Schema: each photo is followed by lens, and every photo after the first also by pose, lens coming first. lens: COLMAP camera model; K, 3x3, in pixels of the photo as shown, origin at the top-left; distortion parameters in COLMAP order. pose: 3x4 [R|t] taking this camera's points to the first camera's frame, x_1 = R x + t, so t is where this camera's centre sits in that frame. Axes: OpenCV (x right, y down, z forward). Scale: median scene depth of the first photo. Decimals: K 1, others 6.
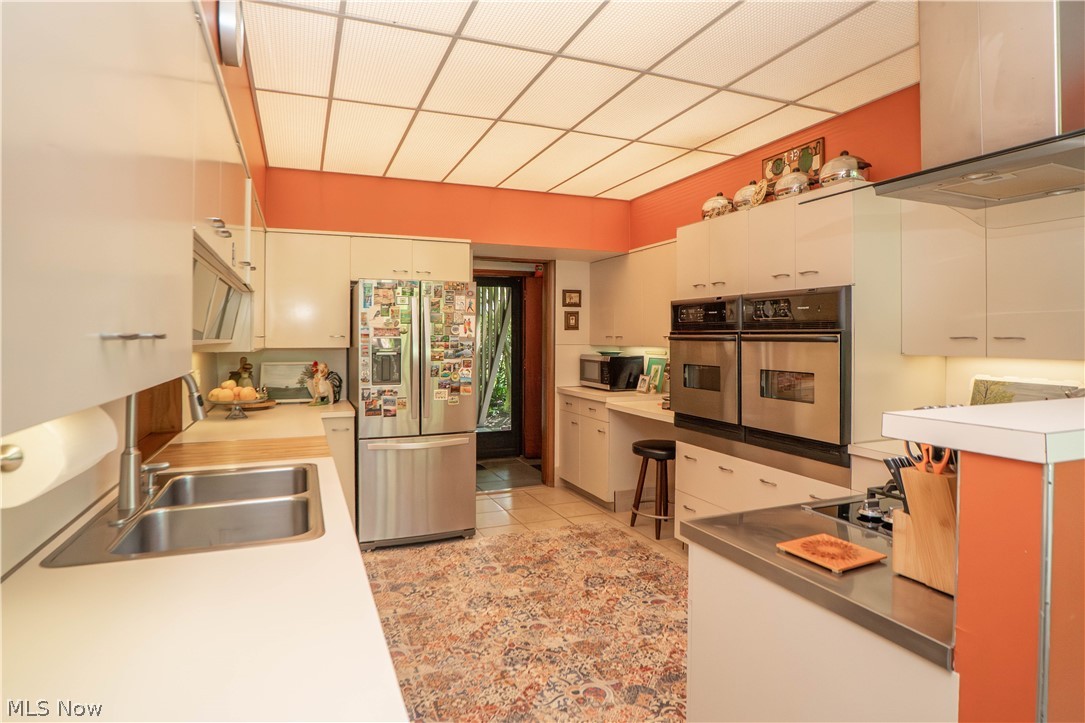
lens RADIAL K [[548.8, 0, 528.6], [0, 548.8, 335.5], [0, 0, 1]] dist [-0.023293, 0.003504]
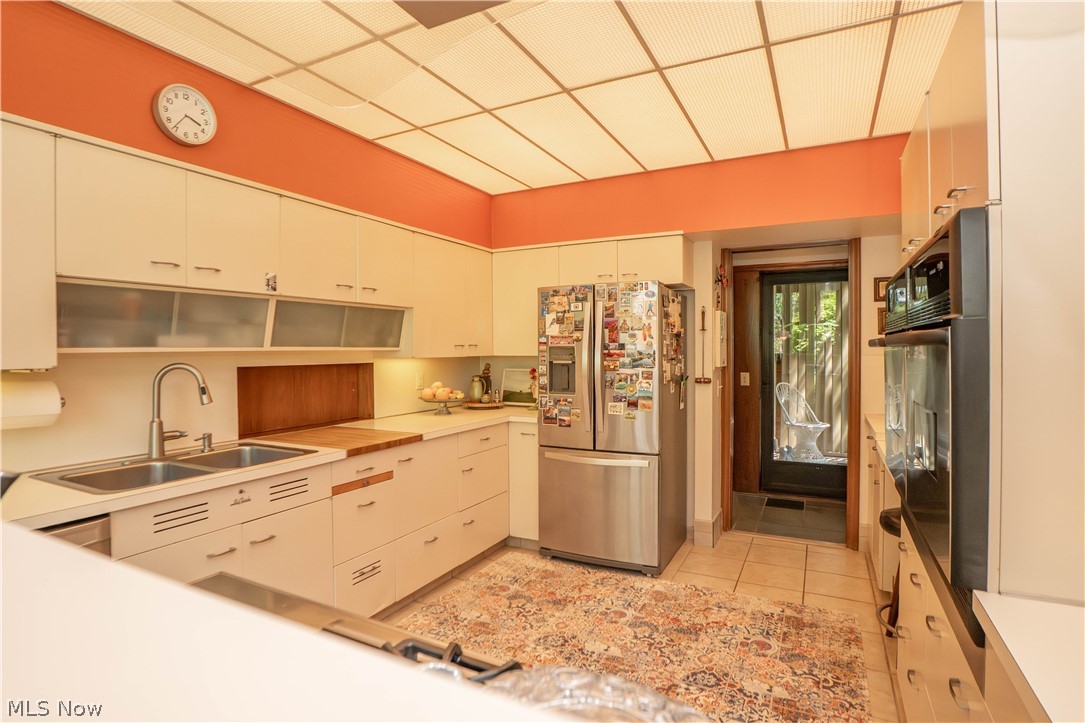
lens RADIAL K [[548.8, 0, 549.3], [0, 548.8, 353.4], [0, 0, 1]] dist [-0.023293, 0.003504]
pose [[0.674343, 0.001713, -0.738416, 0.436396], [0.006187, 0.999949, 0.007970, 0.009297], [0.738393, -0.009943, 0.674298, 0.311710]]
